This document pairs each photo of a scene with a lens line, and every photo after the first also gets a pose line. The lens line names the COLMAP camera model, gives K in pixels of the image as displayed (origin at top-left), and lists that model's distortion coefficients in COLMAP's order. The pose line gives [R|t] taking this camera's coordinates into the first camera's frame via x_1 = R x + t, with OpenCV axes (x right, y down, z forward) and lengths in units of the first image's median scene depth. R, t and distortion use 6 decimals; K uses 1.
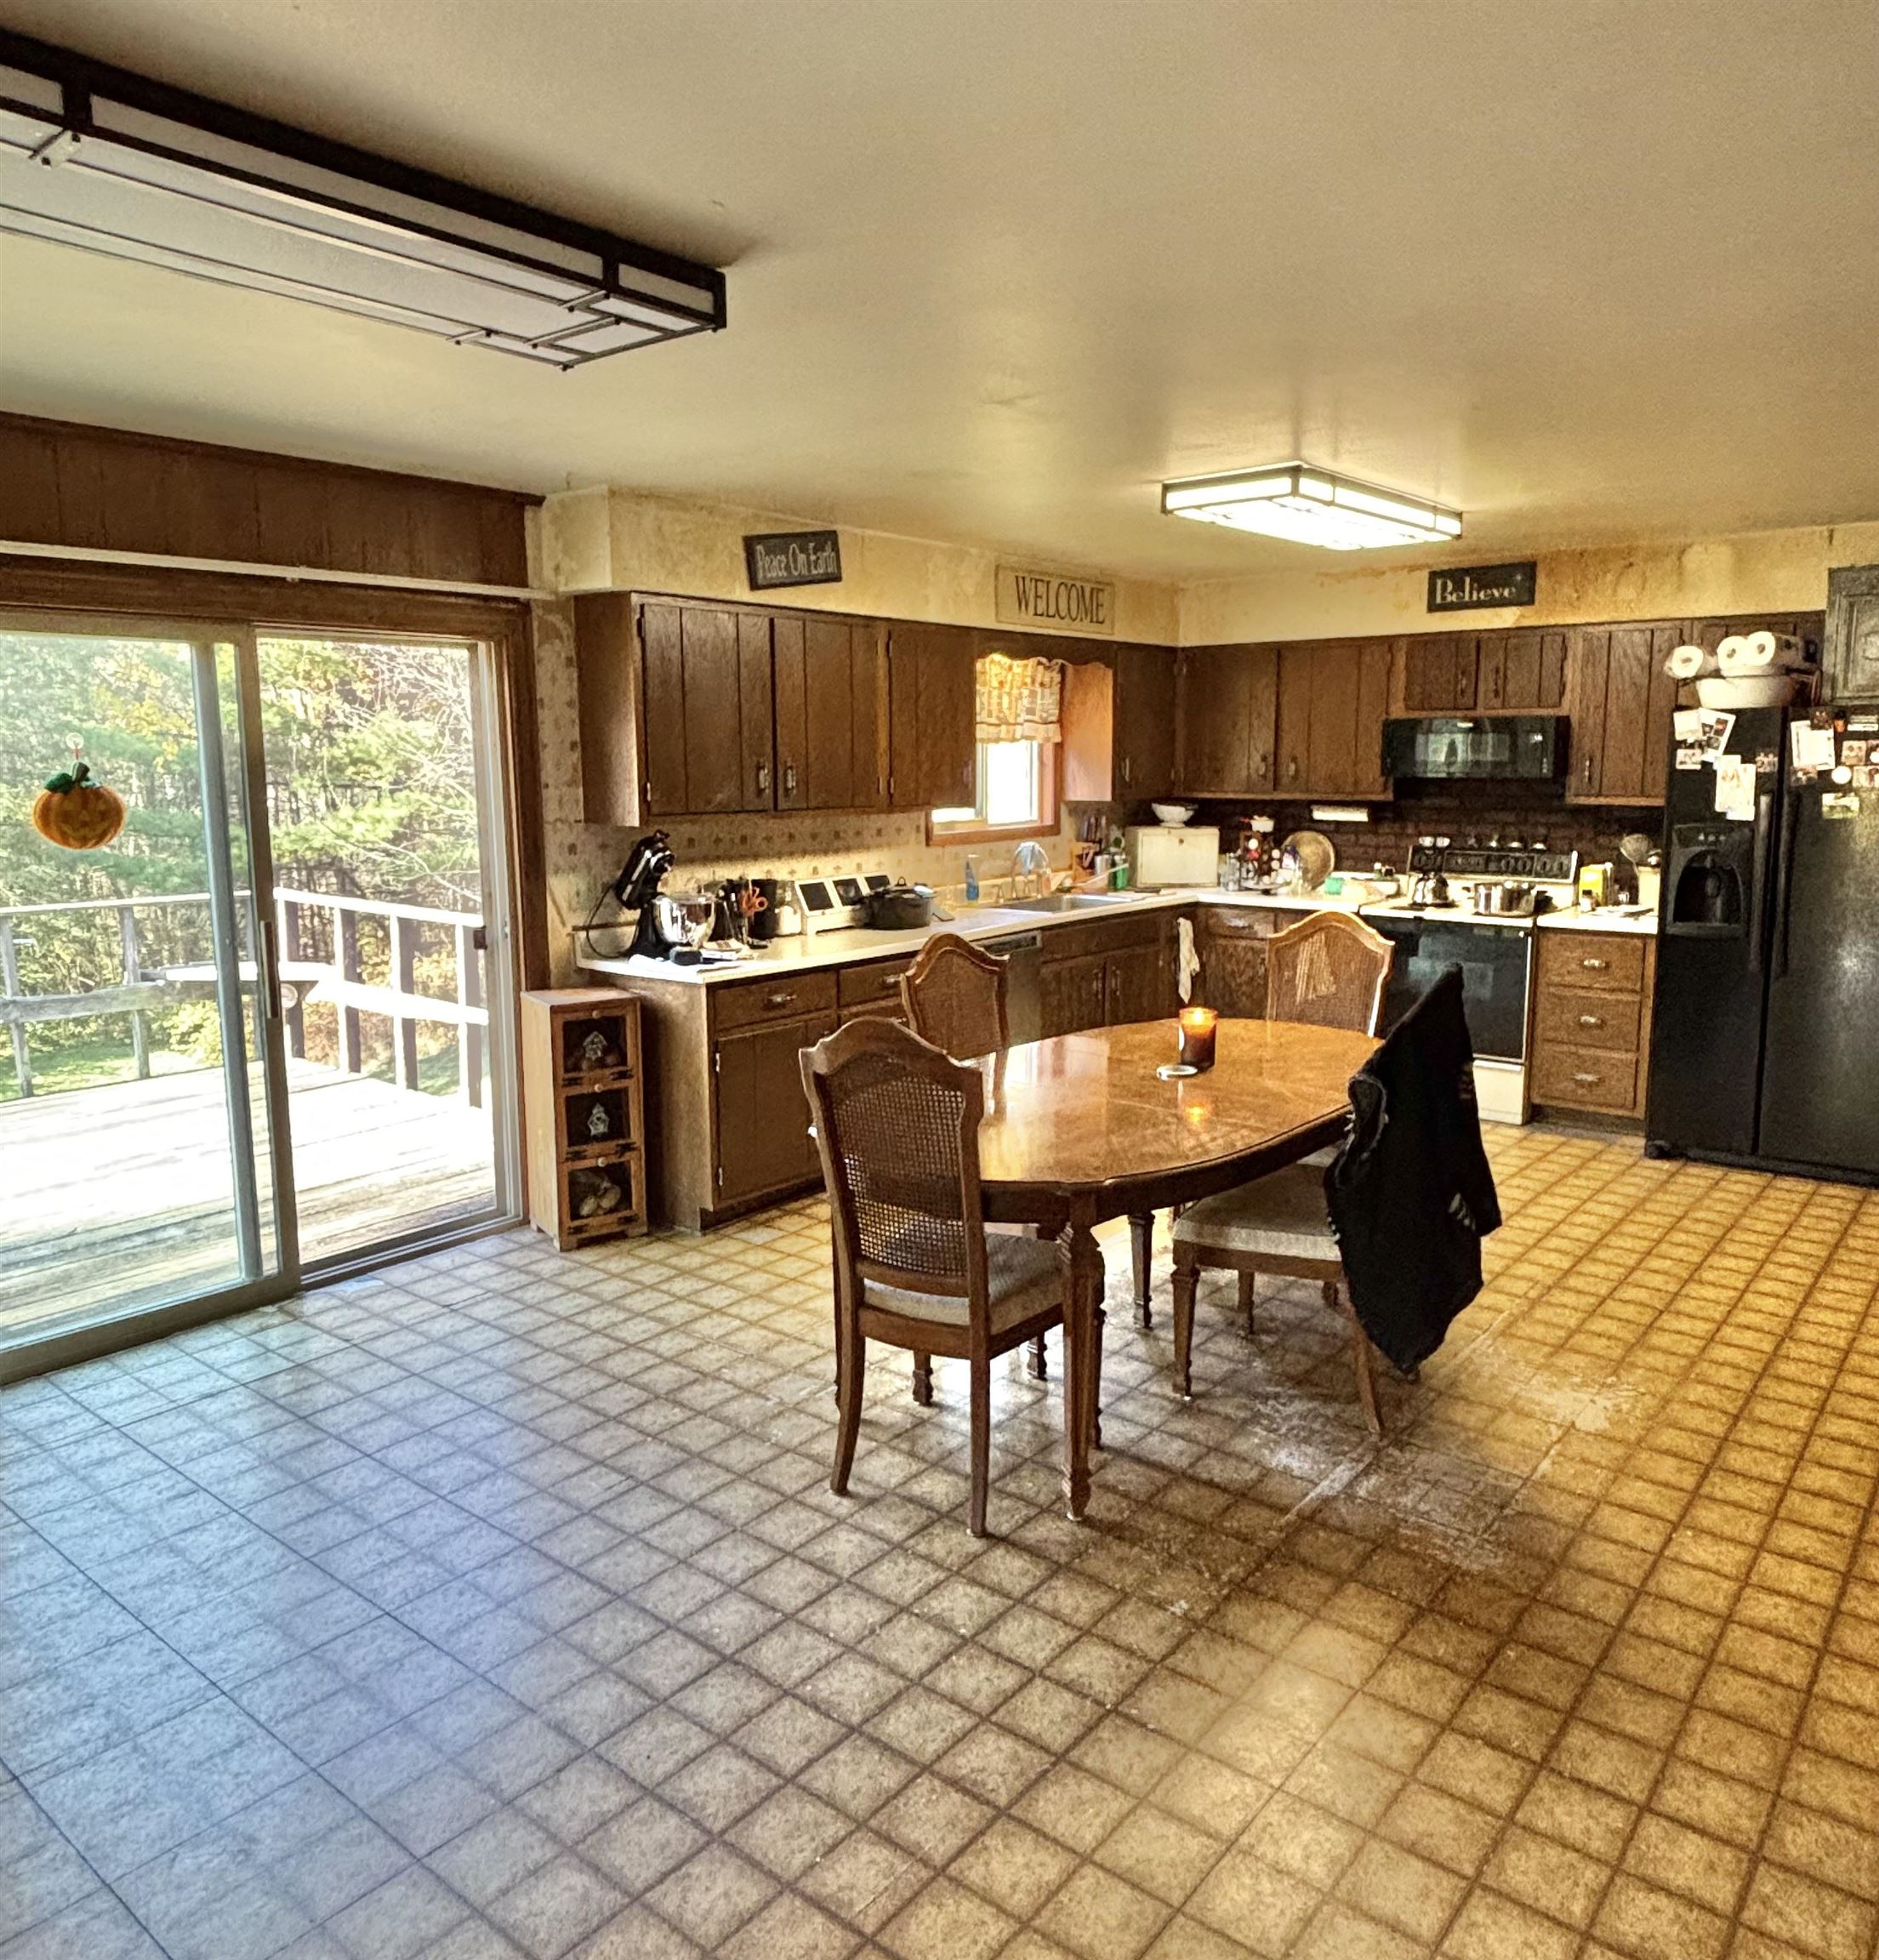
lens RADIAL K [[1447.8, 0, 938.3], [0, 1447.8, 982.8], [0, 0, 1]] dist [0.046435, -0.050949]
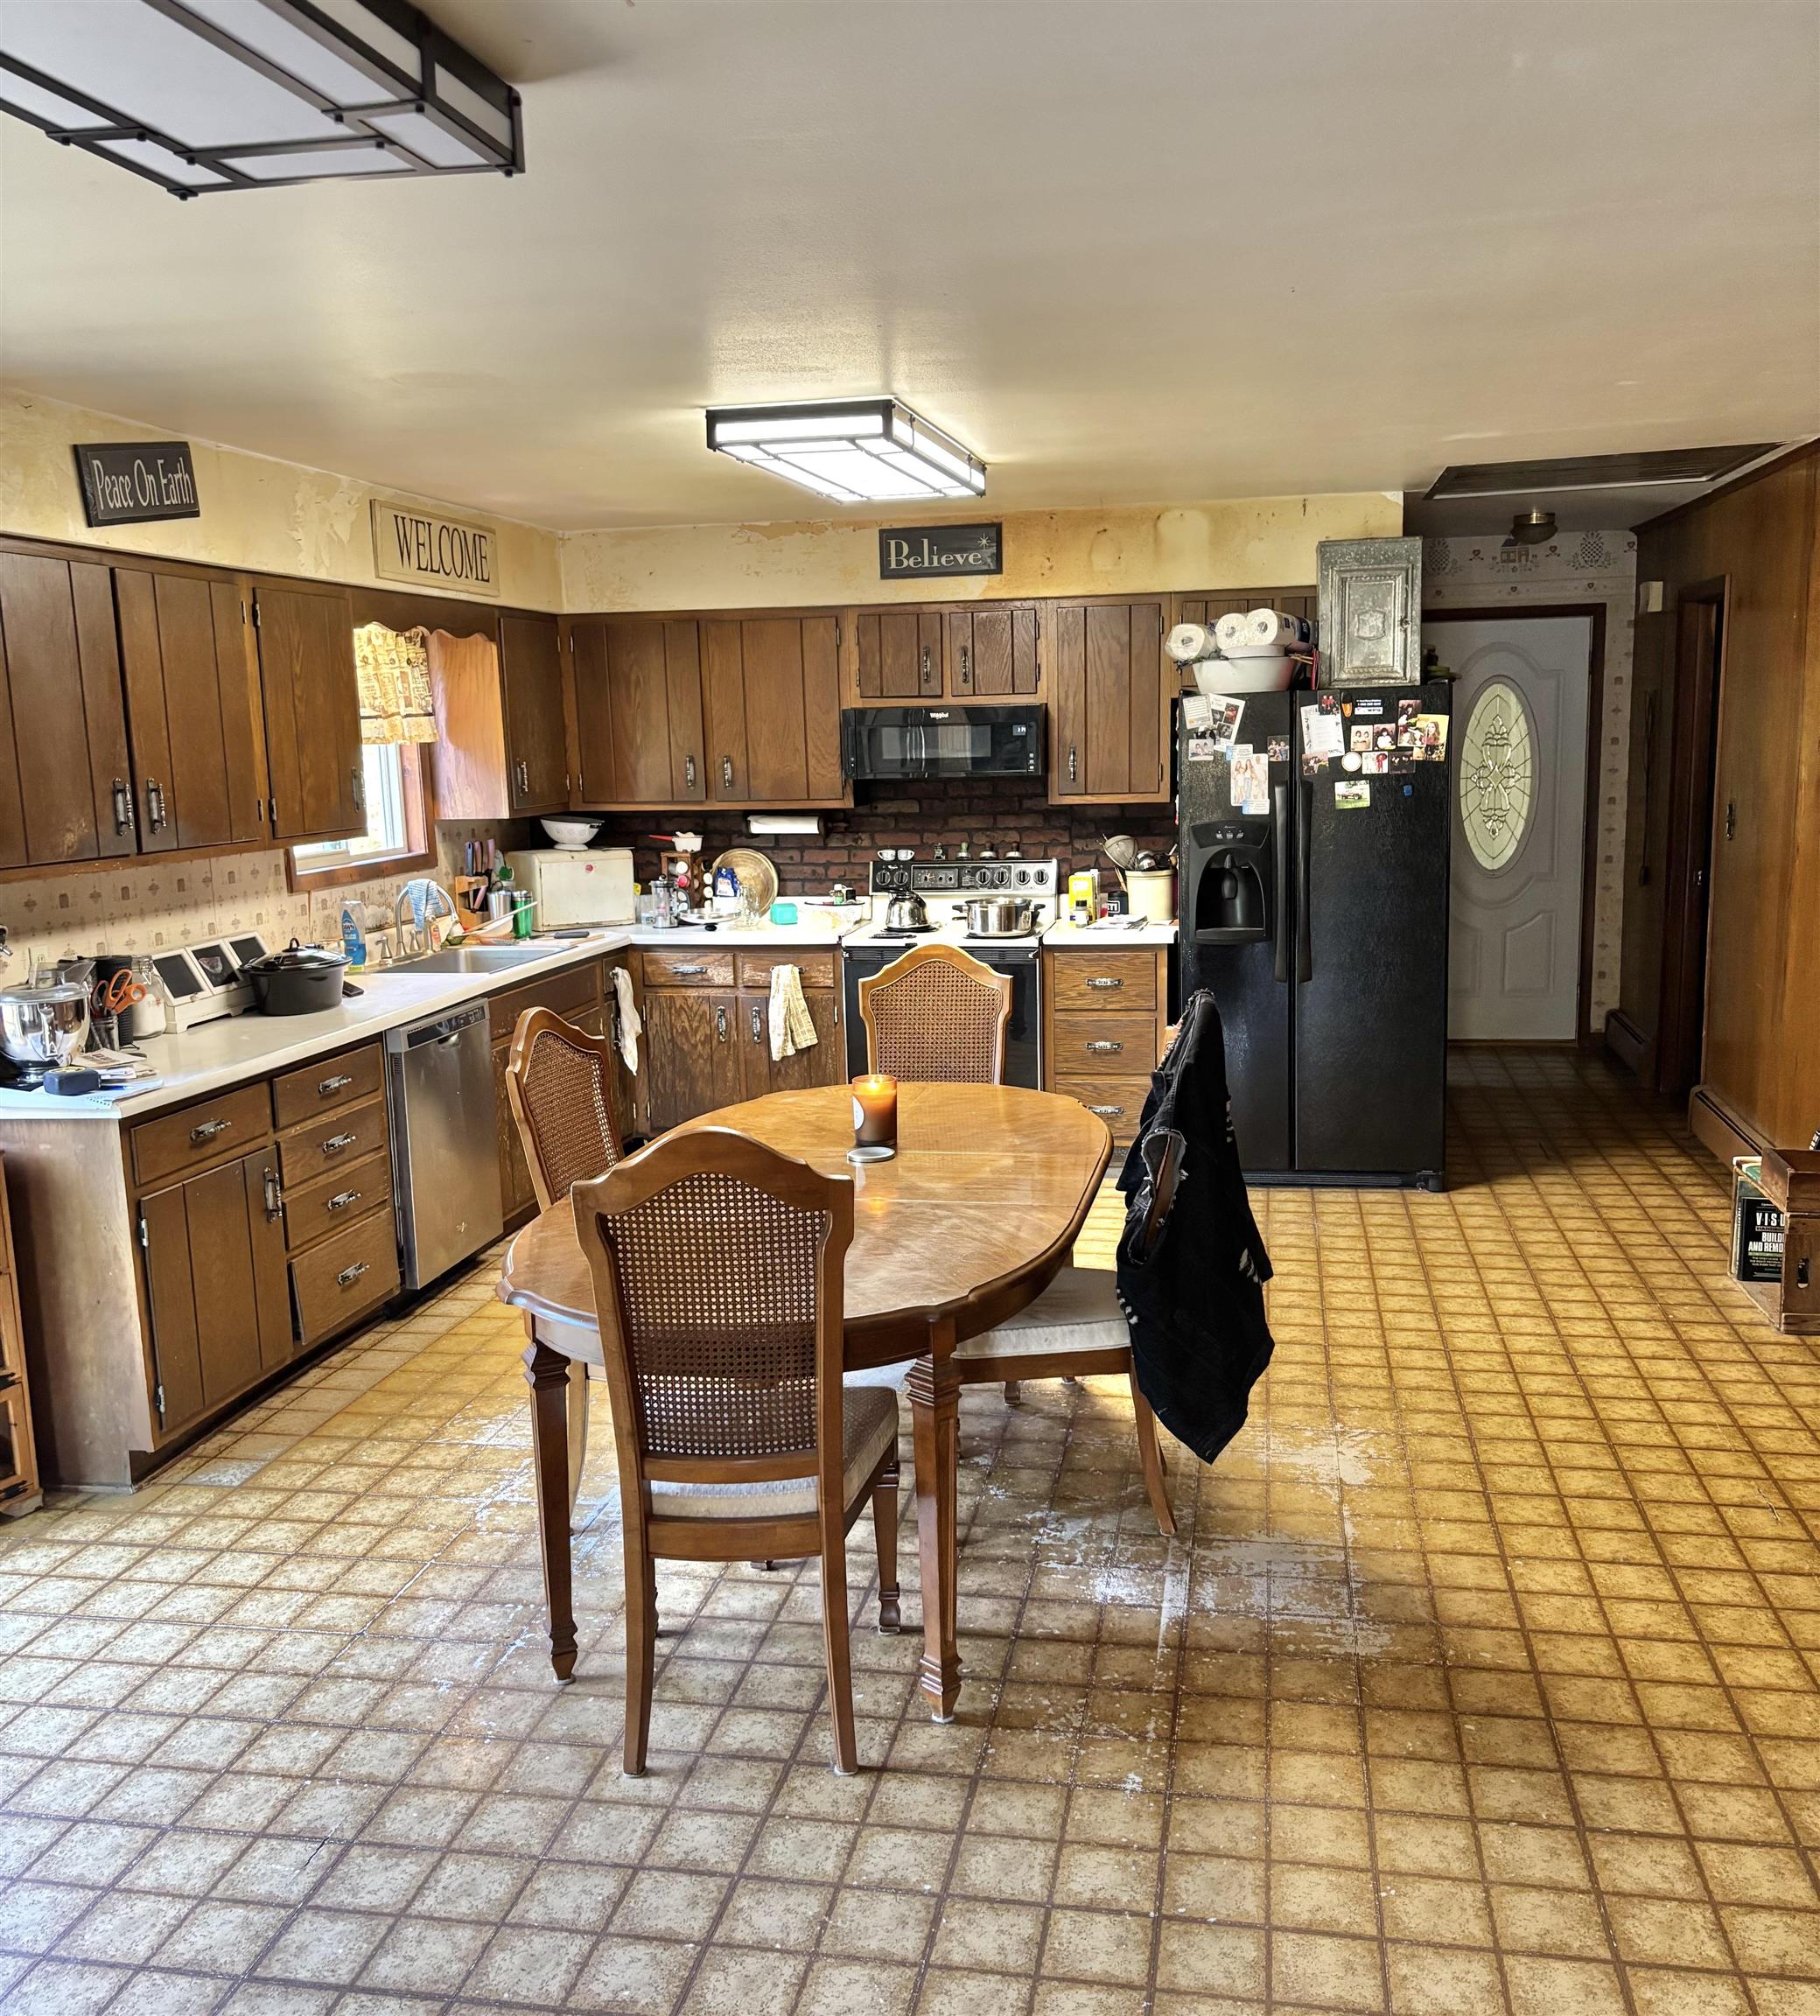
lens RADIAL K [[1862.3, 0, 934.2], [0, 1862.3, 1080.2], [0, 0, 1]] dist [0.051500, 0.000000]
pose [[0.881211, -0.106593, 0.460548, -0.203752], [0.097242, 0.994285, 0.044063, -0.016667], [-0.462613, 0.005956, 0.886541, 0.049254]]
